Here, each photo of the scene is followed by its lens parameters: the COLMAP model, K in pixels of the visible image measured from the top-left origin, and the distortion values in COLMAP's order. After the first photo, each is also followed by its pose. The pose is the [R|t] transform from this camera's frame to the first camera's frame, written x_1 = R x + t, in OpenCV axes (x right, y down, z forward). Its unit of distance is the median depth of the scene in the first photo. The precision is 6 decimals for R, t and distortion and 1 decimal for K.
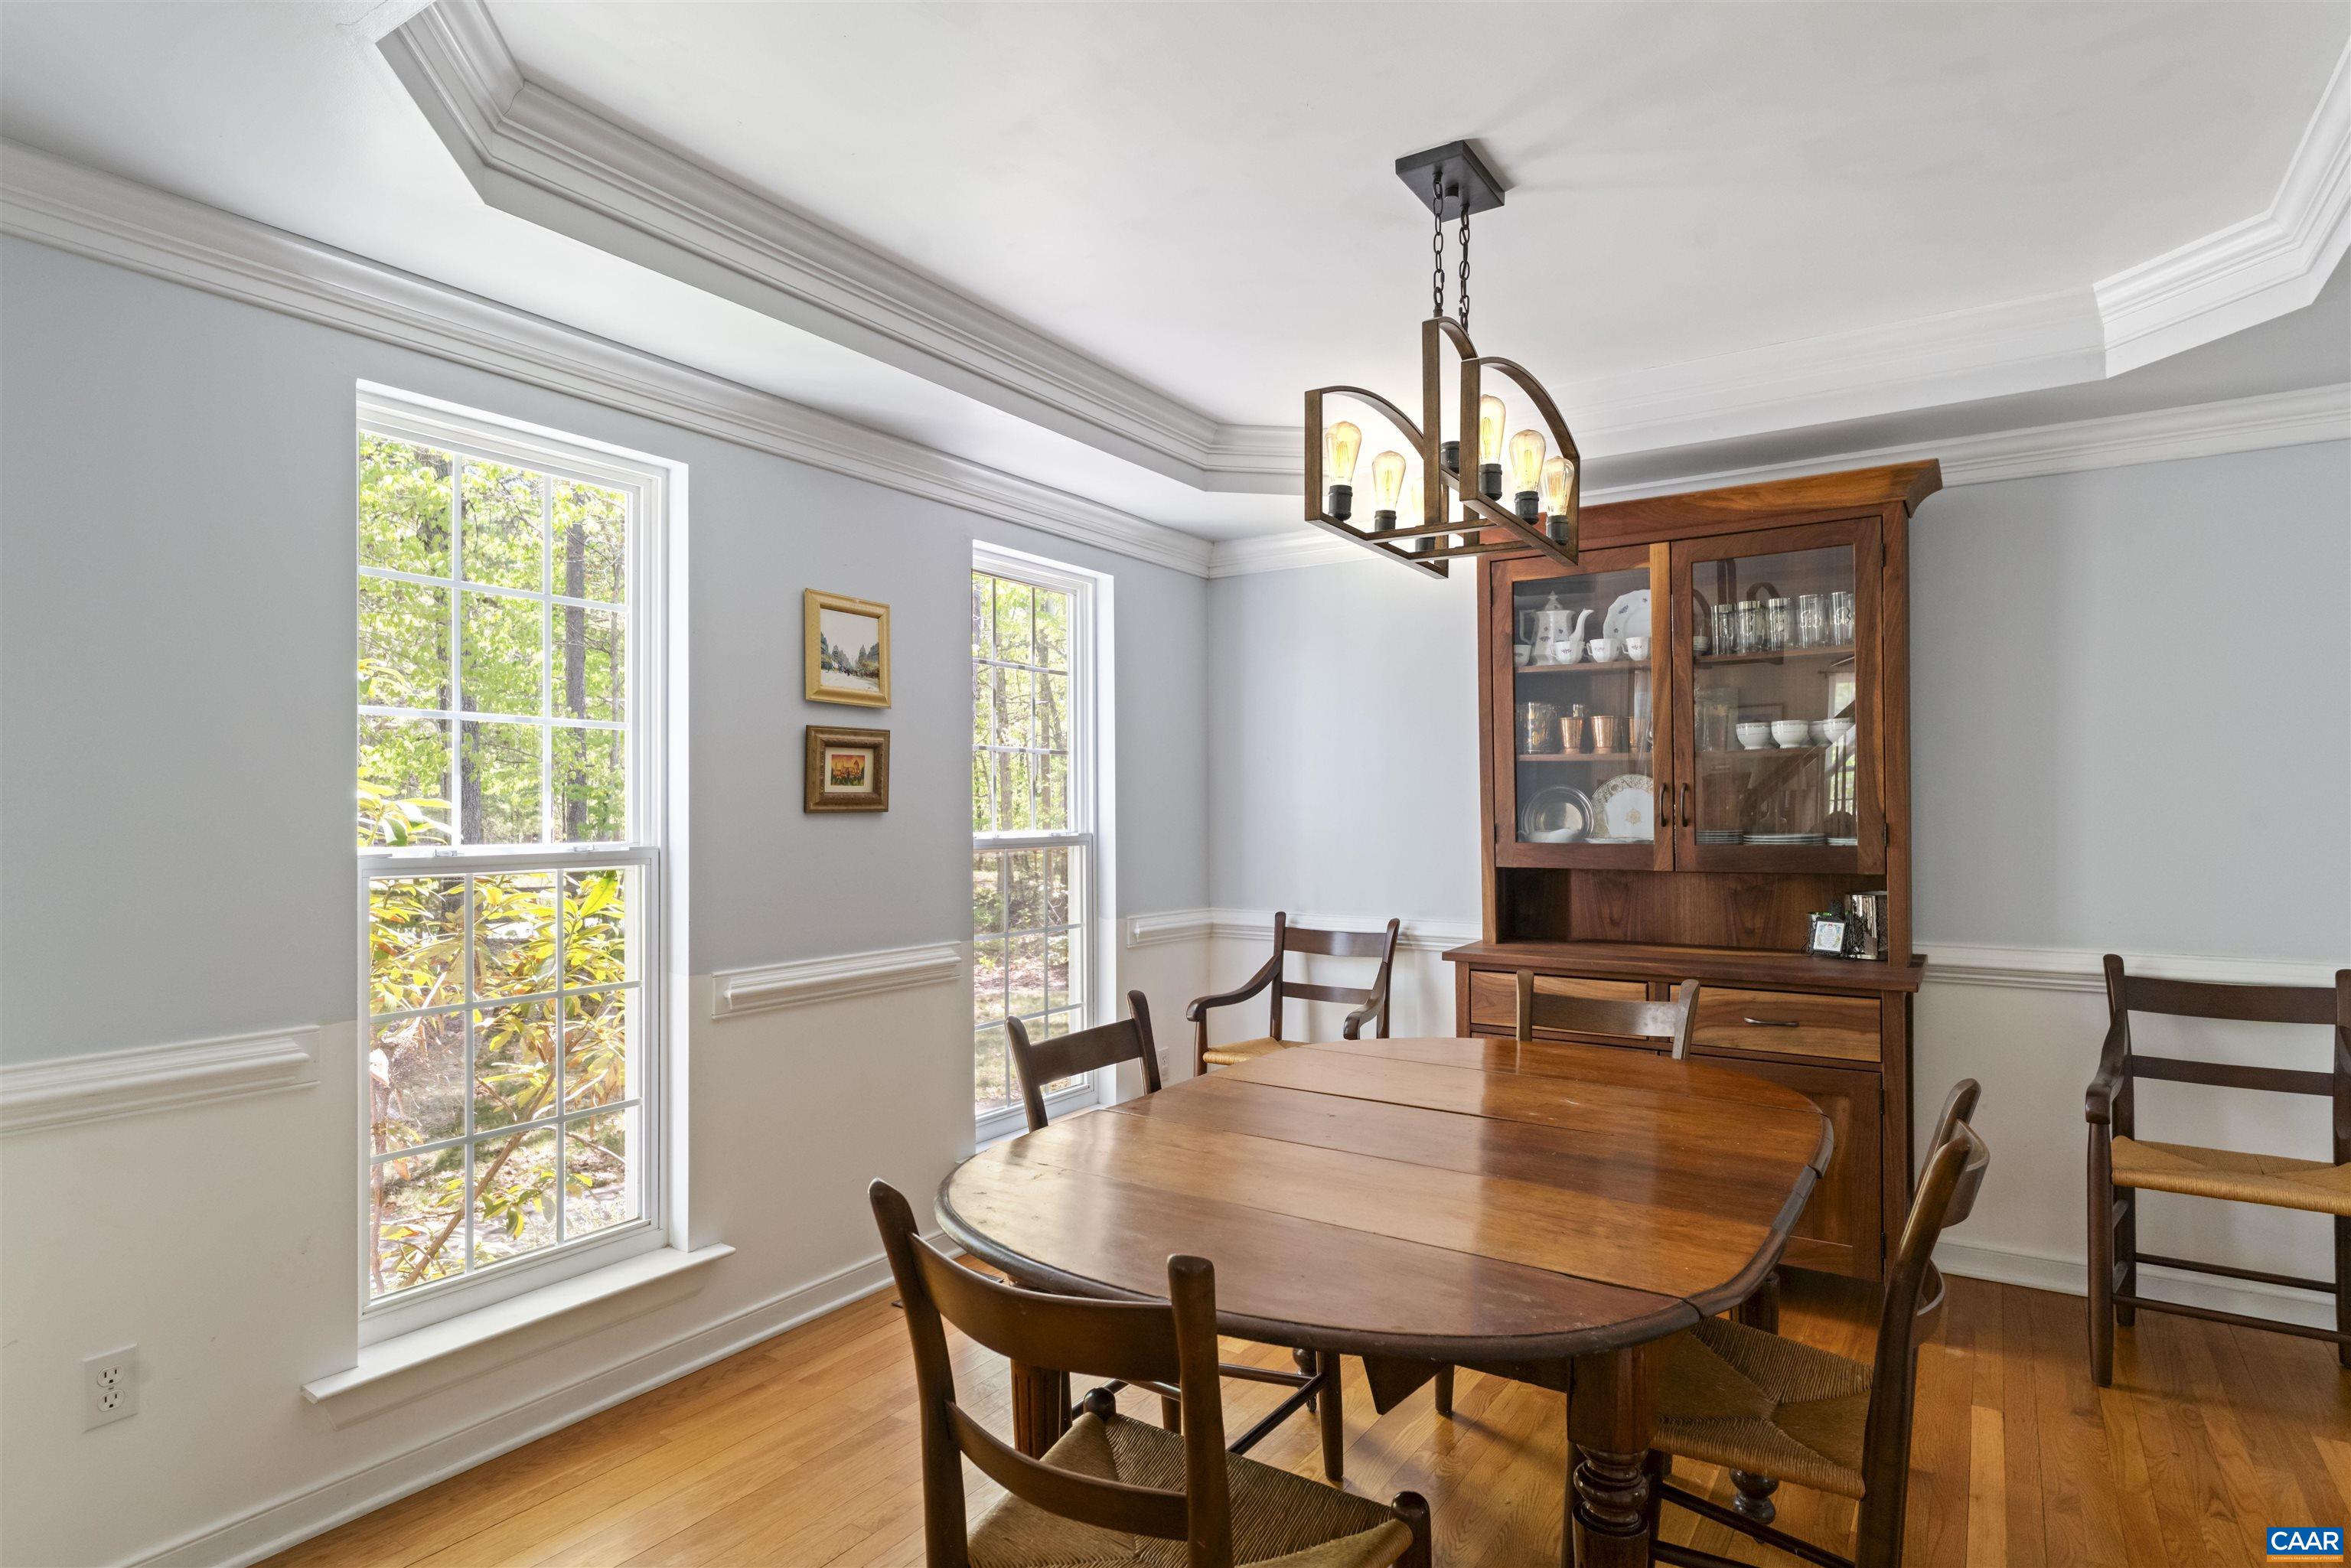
lens RADIAL K [[1228.0, 0, 1175.7], [0, 1228.0, 802.0], [0, 0, 1]] dist [-0.001107, -0.000623]
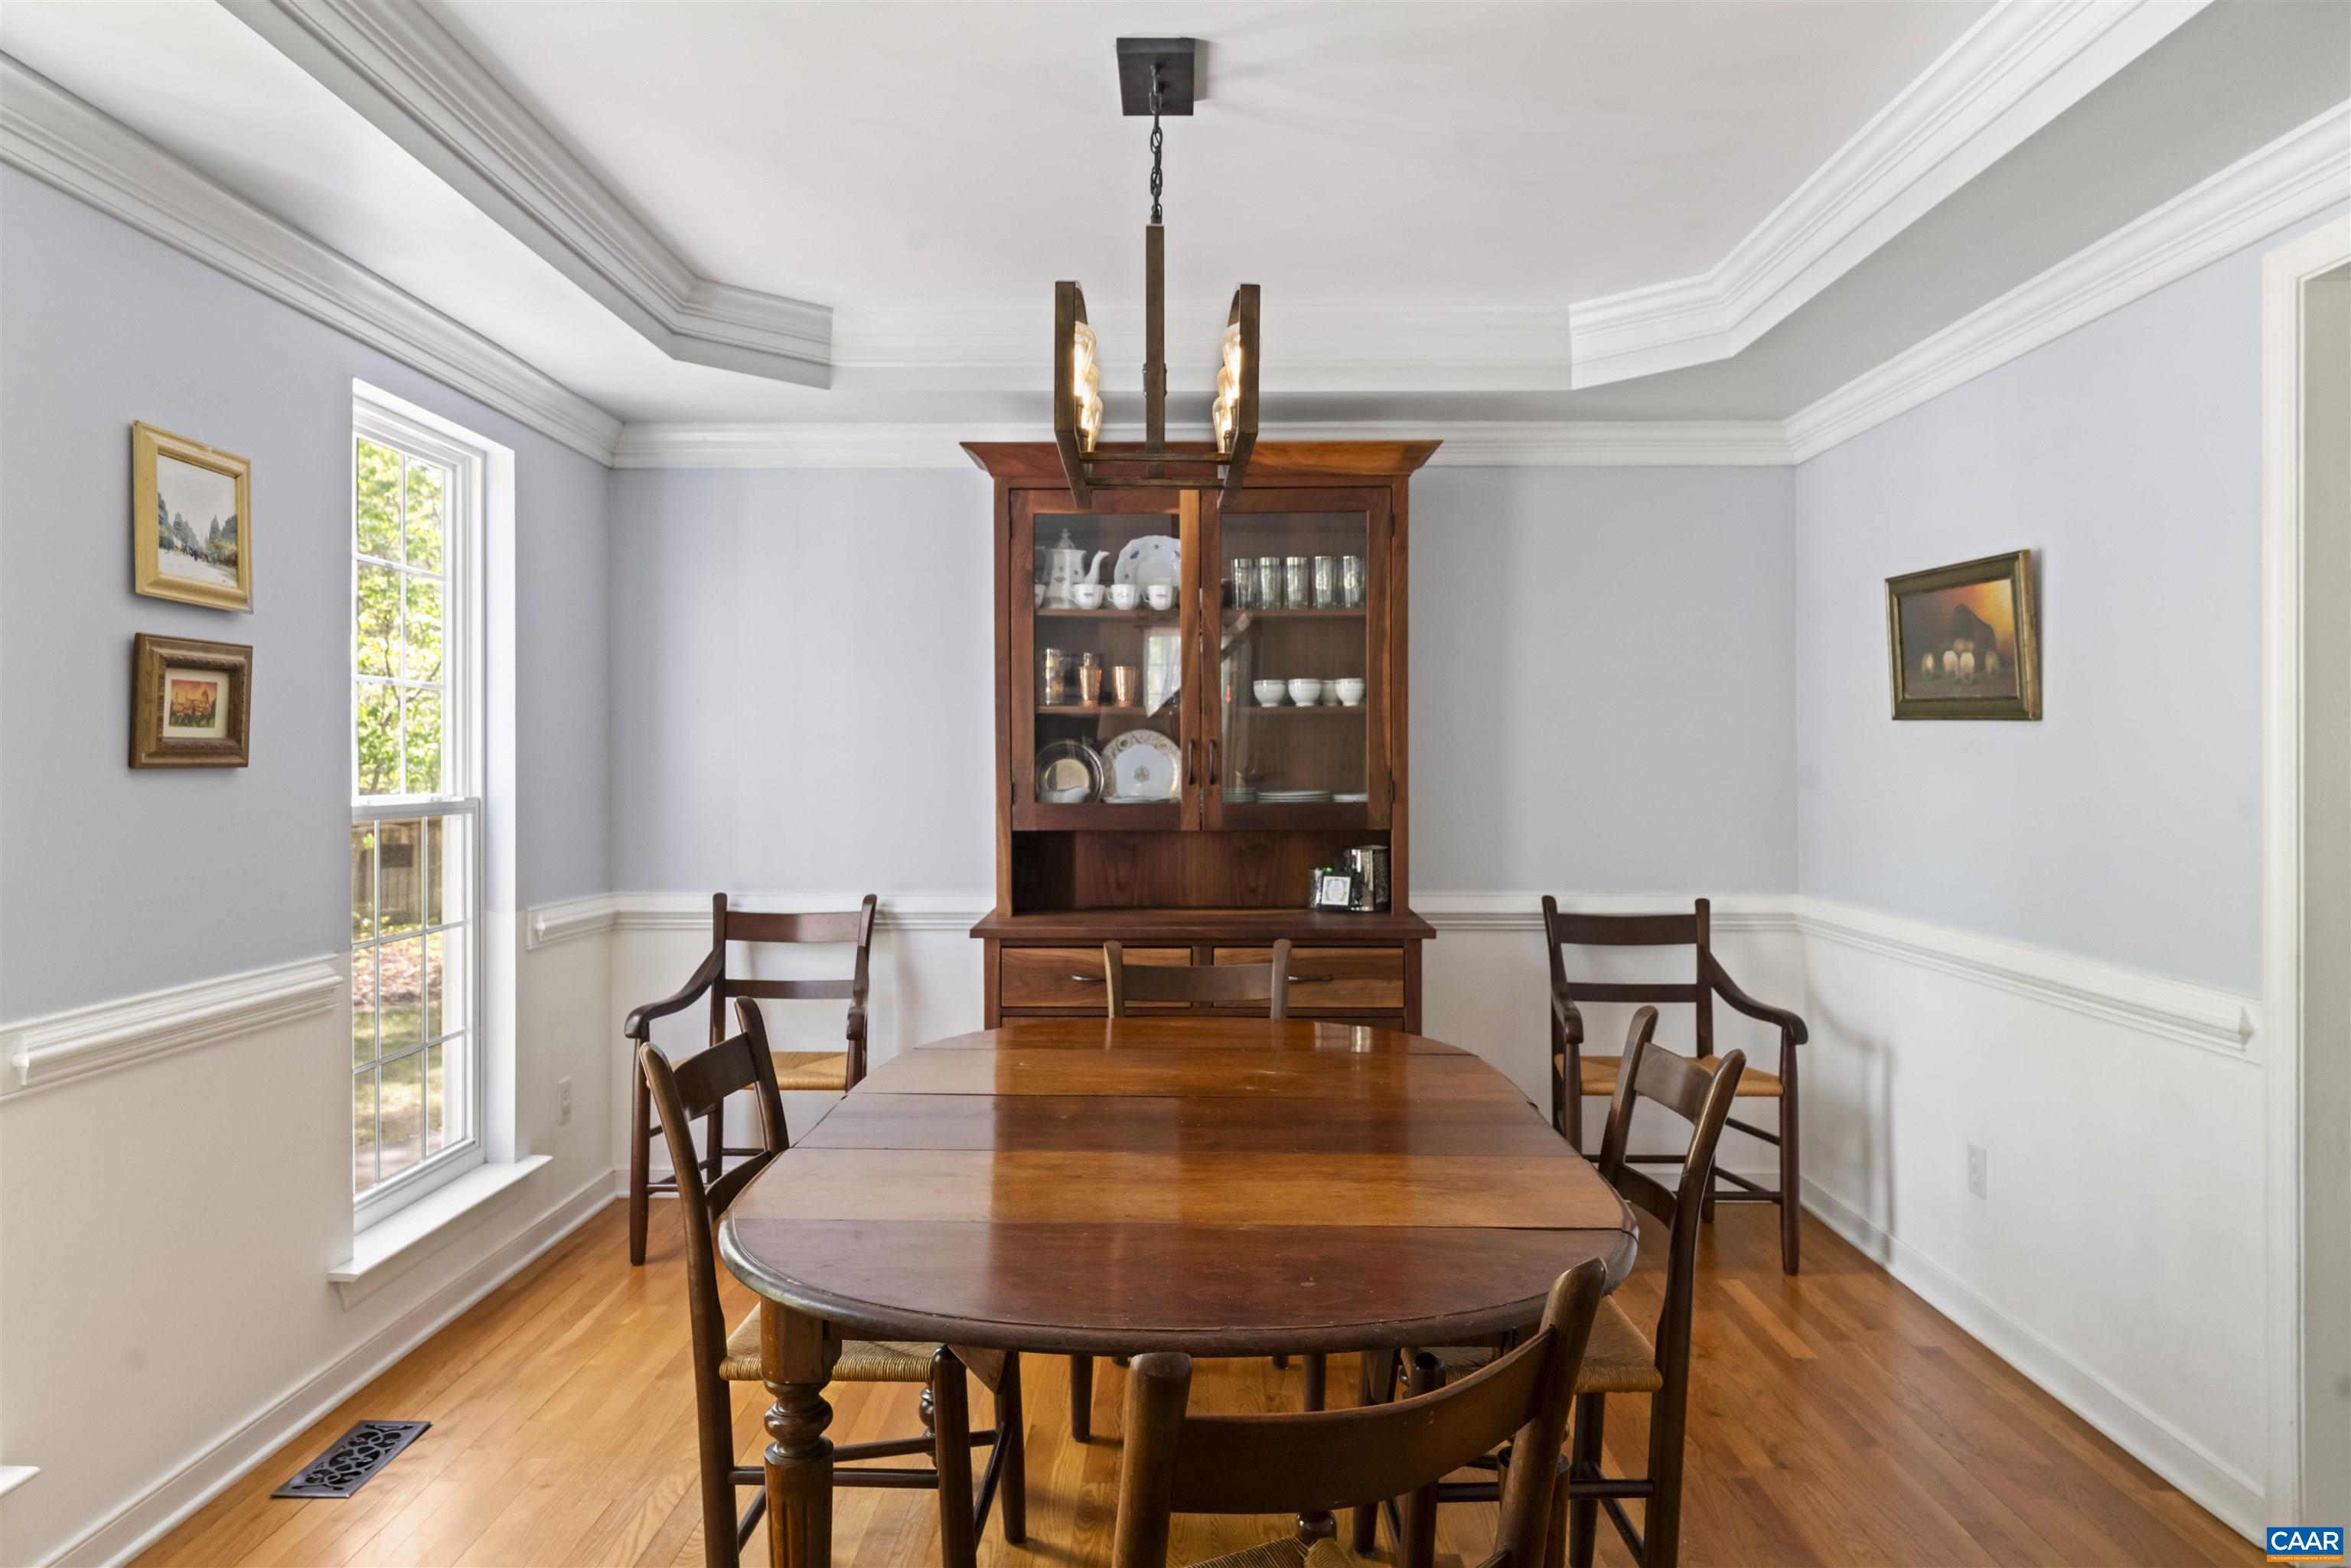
lens RADIAL K [[1433.0, 0, 1173.8], [0, 1433.0, 757.9], [0, 0, 1]] dist [0.002714, -0.001164]
pose [[0.842344, 0.005807, 0.538909, -0.220356], [-0.005685, 0.999982, -0.001889, 0.001345], [-0.538911, -0.001473, 0.842362, 0.063025]]
